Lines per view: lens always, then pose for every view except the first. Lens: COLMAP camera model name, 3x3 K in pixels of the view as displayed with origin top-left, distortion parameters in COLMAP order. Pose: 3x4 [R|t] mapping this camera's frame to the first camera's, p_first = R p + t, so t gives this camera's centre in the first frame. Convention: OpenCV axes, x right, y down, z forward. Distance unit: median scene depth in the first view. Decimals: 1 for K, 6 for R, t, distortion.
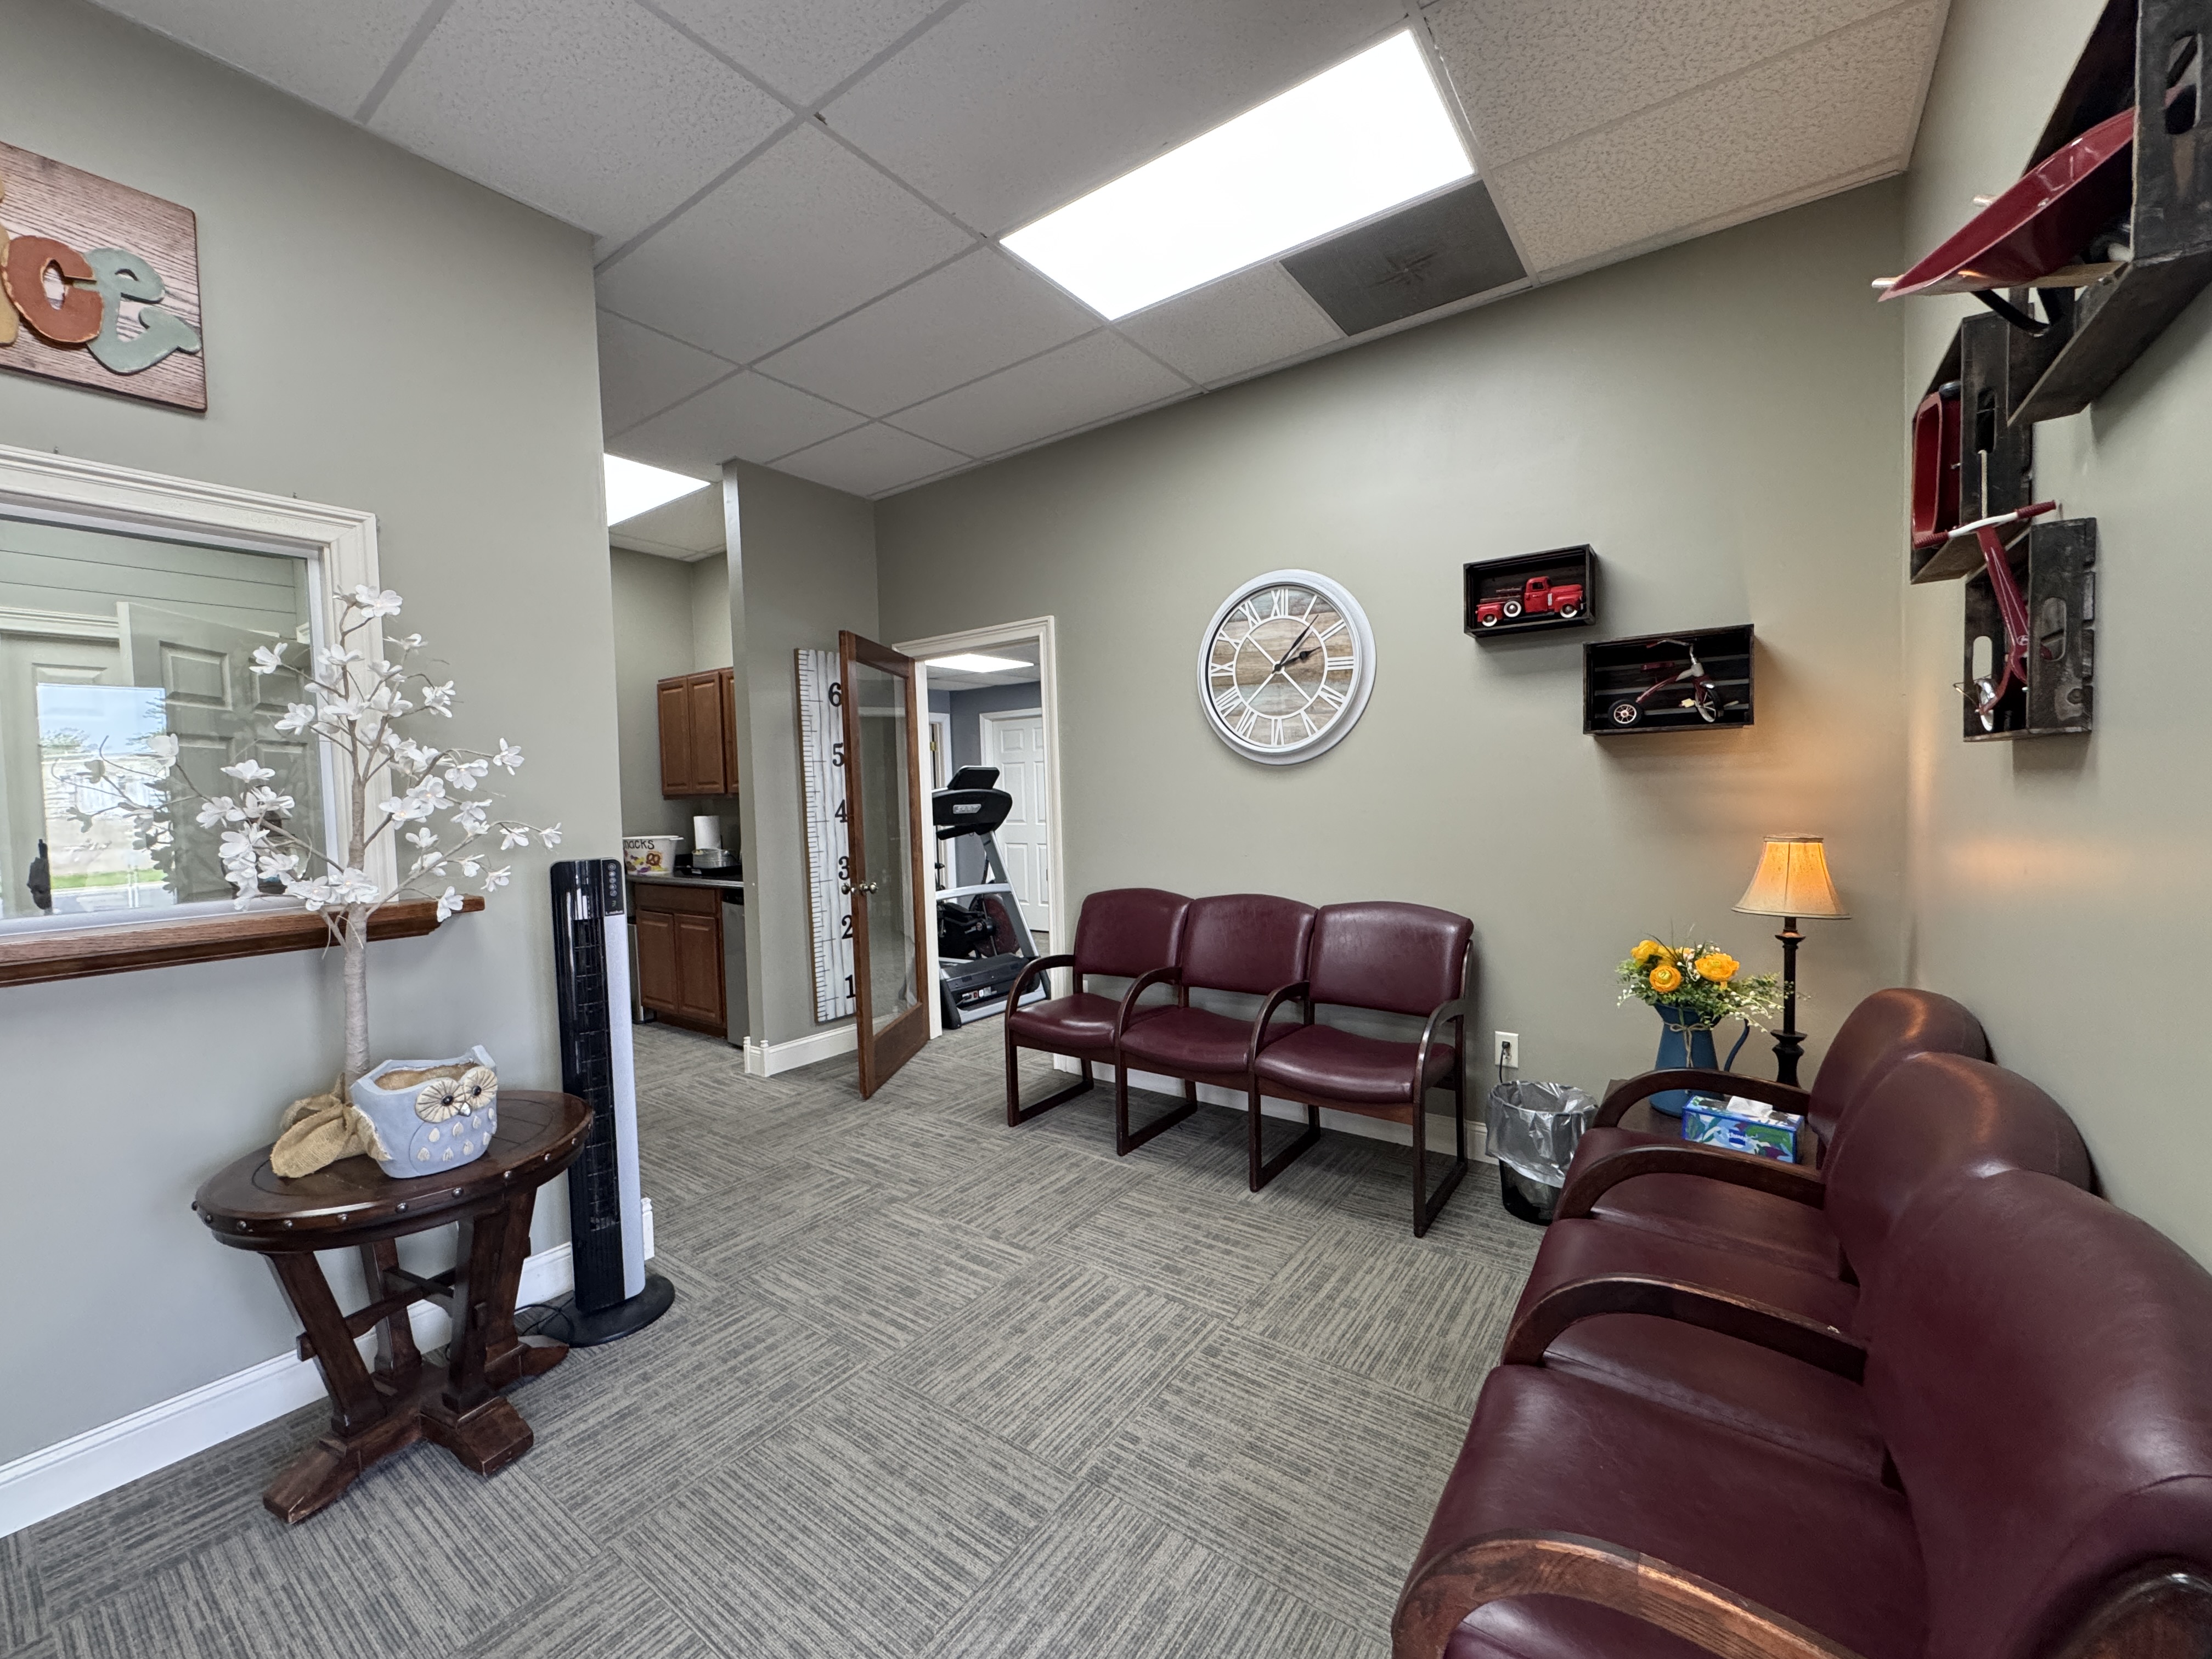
lens RADIAL K [[888.1, 0, 1100.2], [0, 888.1, 835.0], [0, 0, 1]] dist [-0.000330, -0.000029]
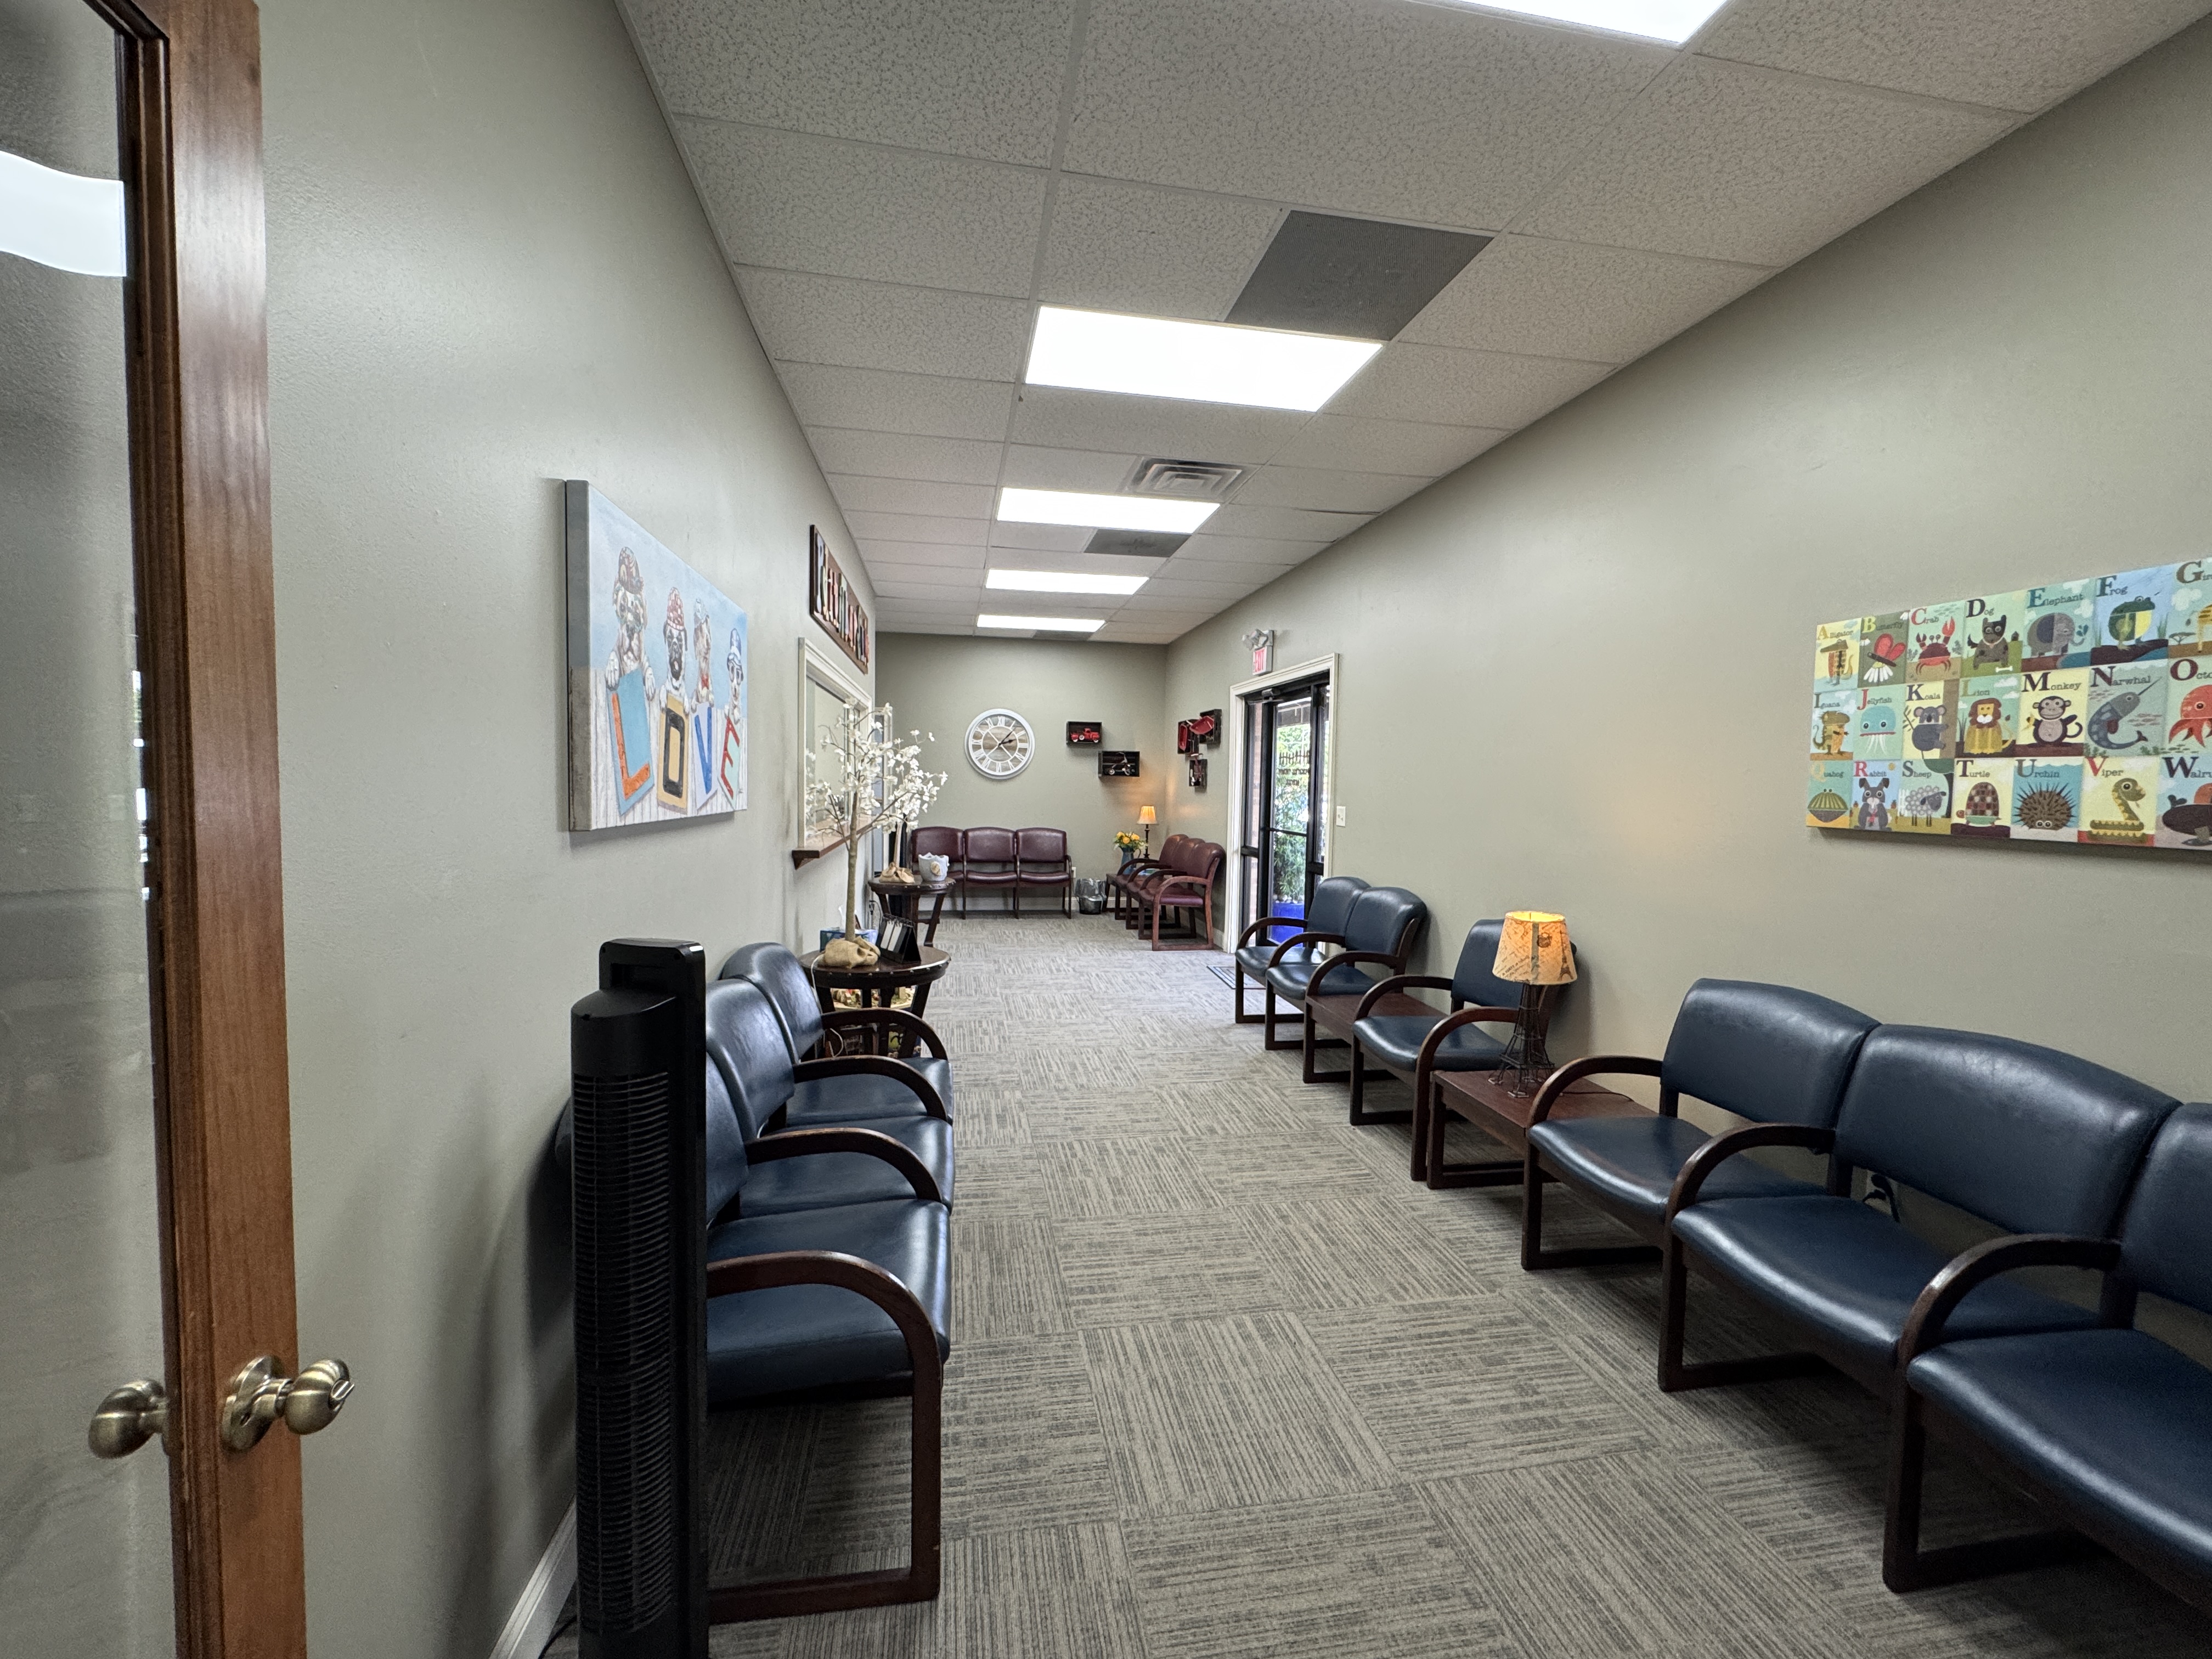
lens RADIAL K [[888.1, 0, 1109.3], [0, 888.1, 827.5], [0, 0, 1]] dist [-0.000330, -0.000029]
pose [[0.695199, 0.000484, 0.718817, -1.899251], [-0.000484, 1.000000, -0.000205, 0.086139], [-0.718817, -0.000205, 0.695199, -1.424537]]
